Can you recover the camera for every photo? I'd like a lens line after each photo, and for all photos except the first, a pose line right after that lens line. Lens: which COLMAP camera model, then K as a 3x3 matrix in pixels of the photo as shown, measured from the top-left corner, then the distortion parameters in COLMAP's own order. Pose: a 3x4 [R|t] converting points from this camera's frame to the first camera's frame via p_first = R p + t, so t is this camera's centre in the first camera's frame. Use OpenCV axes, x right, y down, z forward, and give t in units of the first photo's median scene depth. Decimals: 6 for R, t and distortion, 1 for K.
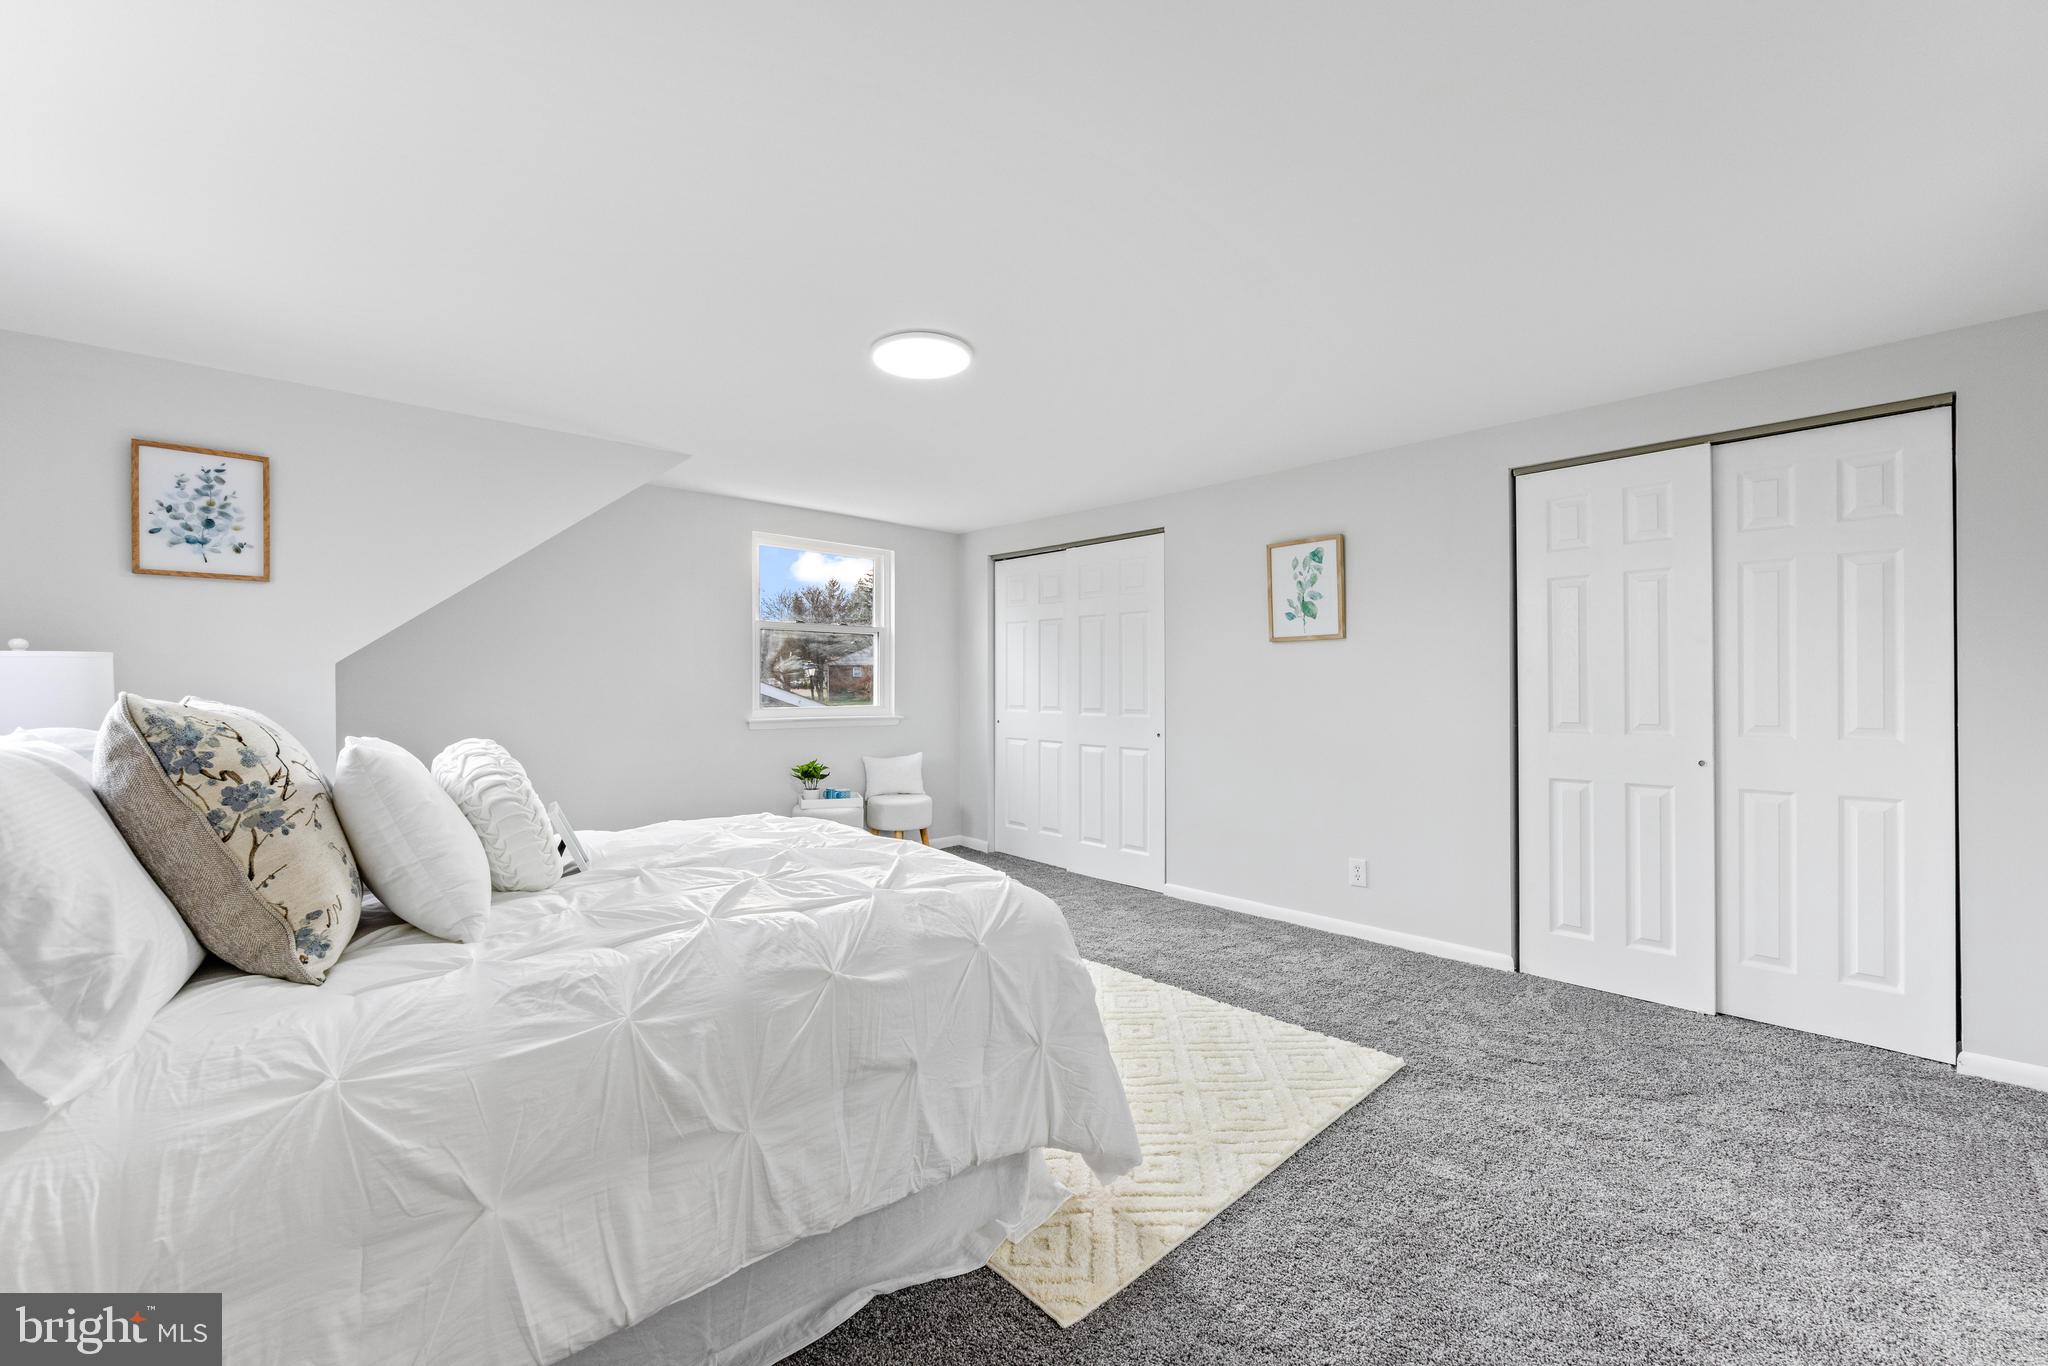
lens RADIAL K [[828.0, 0, 1016.6], [0, 828.0, 674.2], [0, 0, 1]] dist [-0.002405, -0.000261]
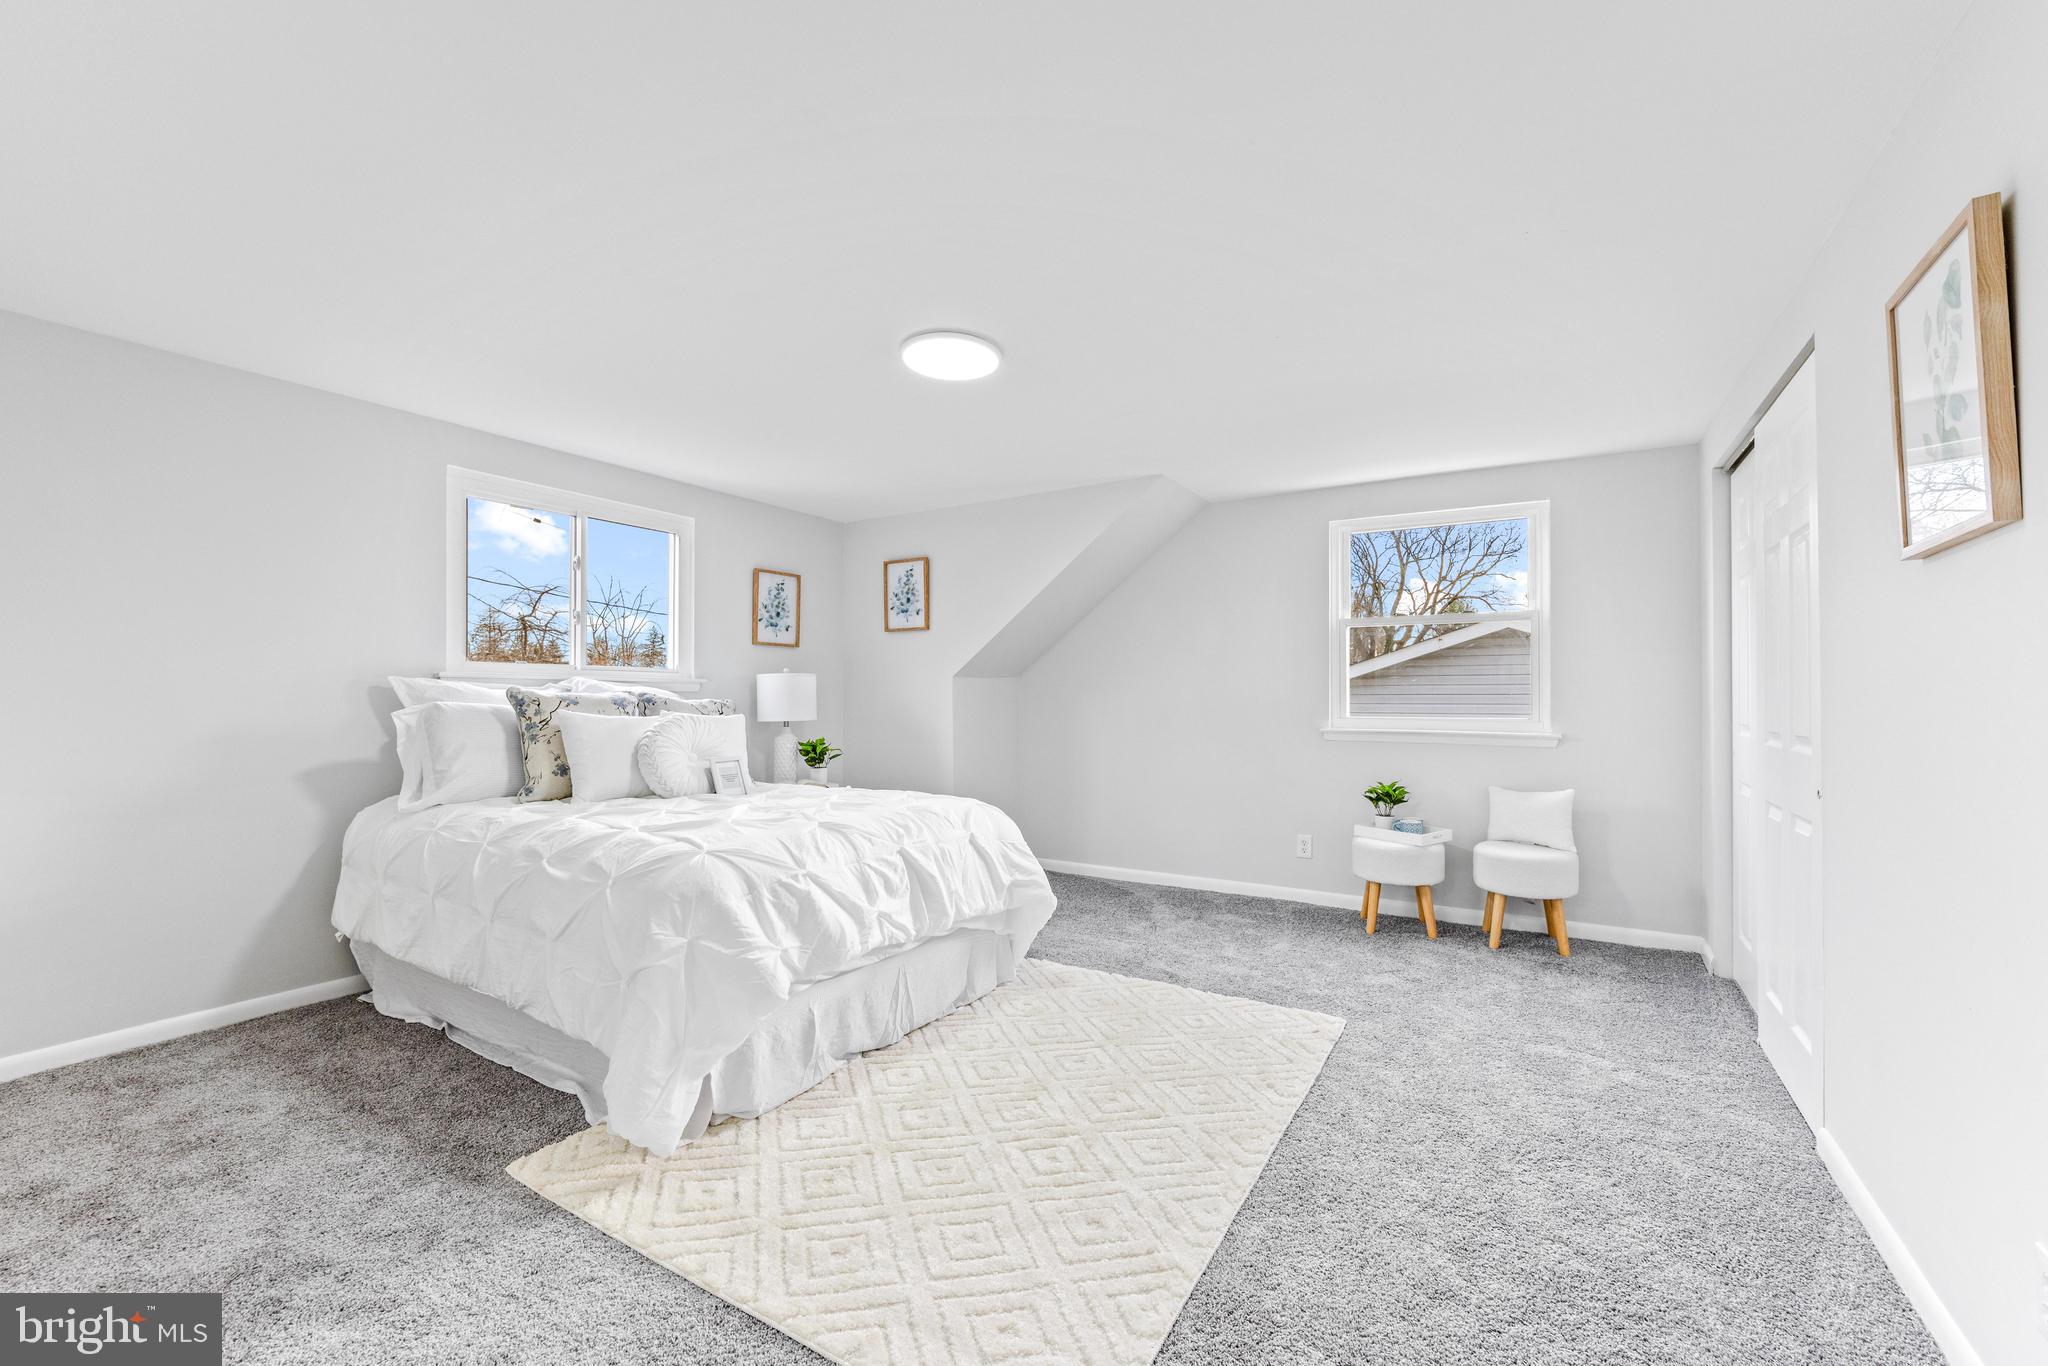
lens RADIAL K [[828.0, 0, 1028.3], [0, 828.0, 681.9], [0, 0, 1]] dist [-0.002405, -0.000261]
pose [[0.265432, -0.018903, -0.963944, 0.835474], [0.008583, 0.999814, -0.017243, 0.028523], [0.964091, -0.003696, 0.265545, 0.784316]]
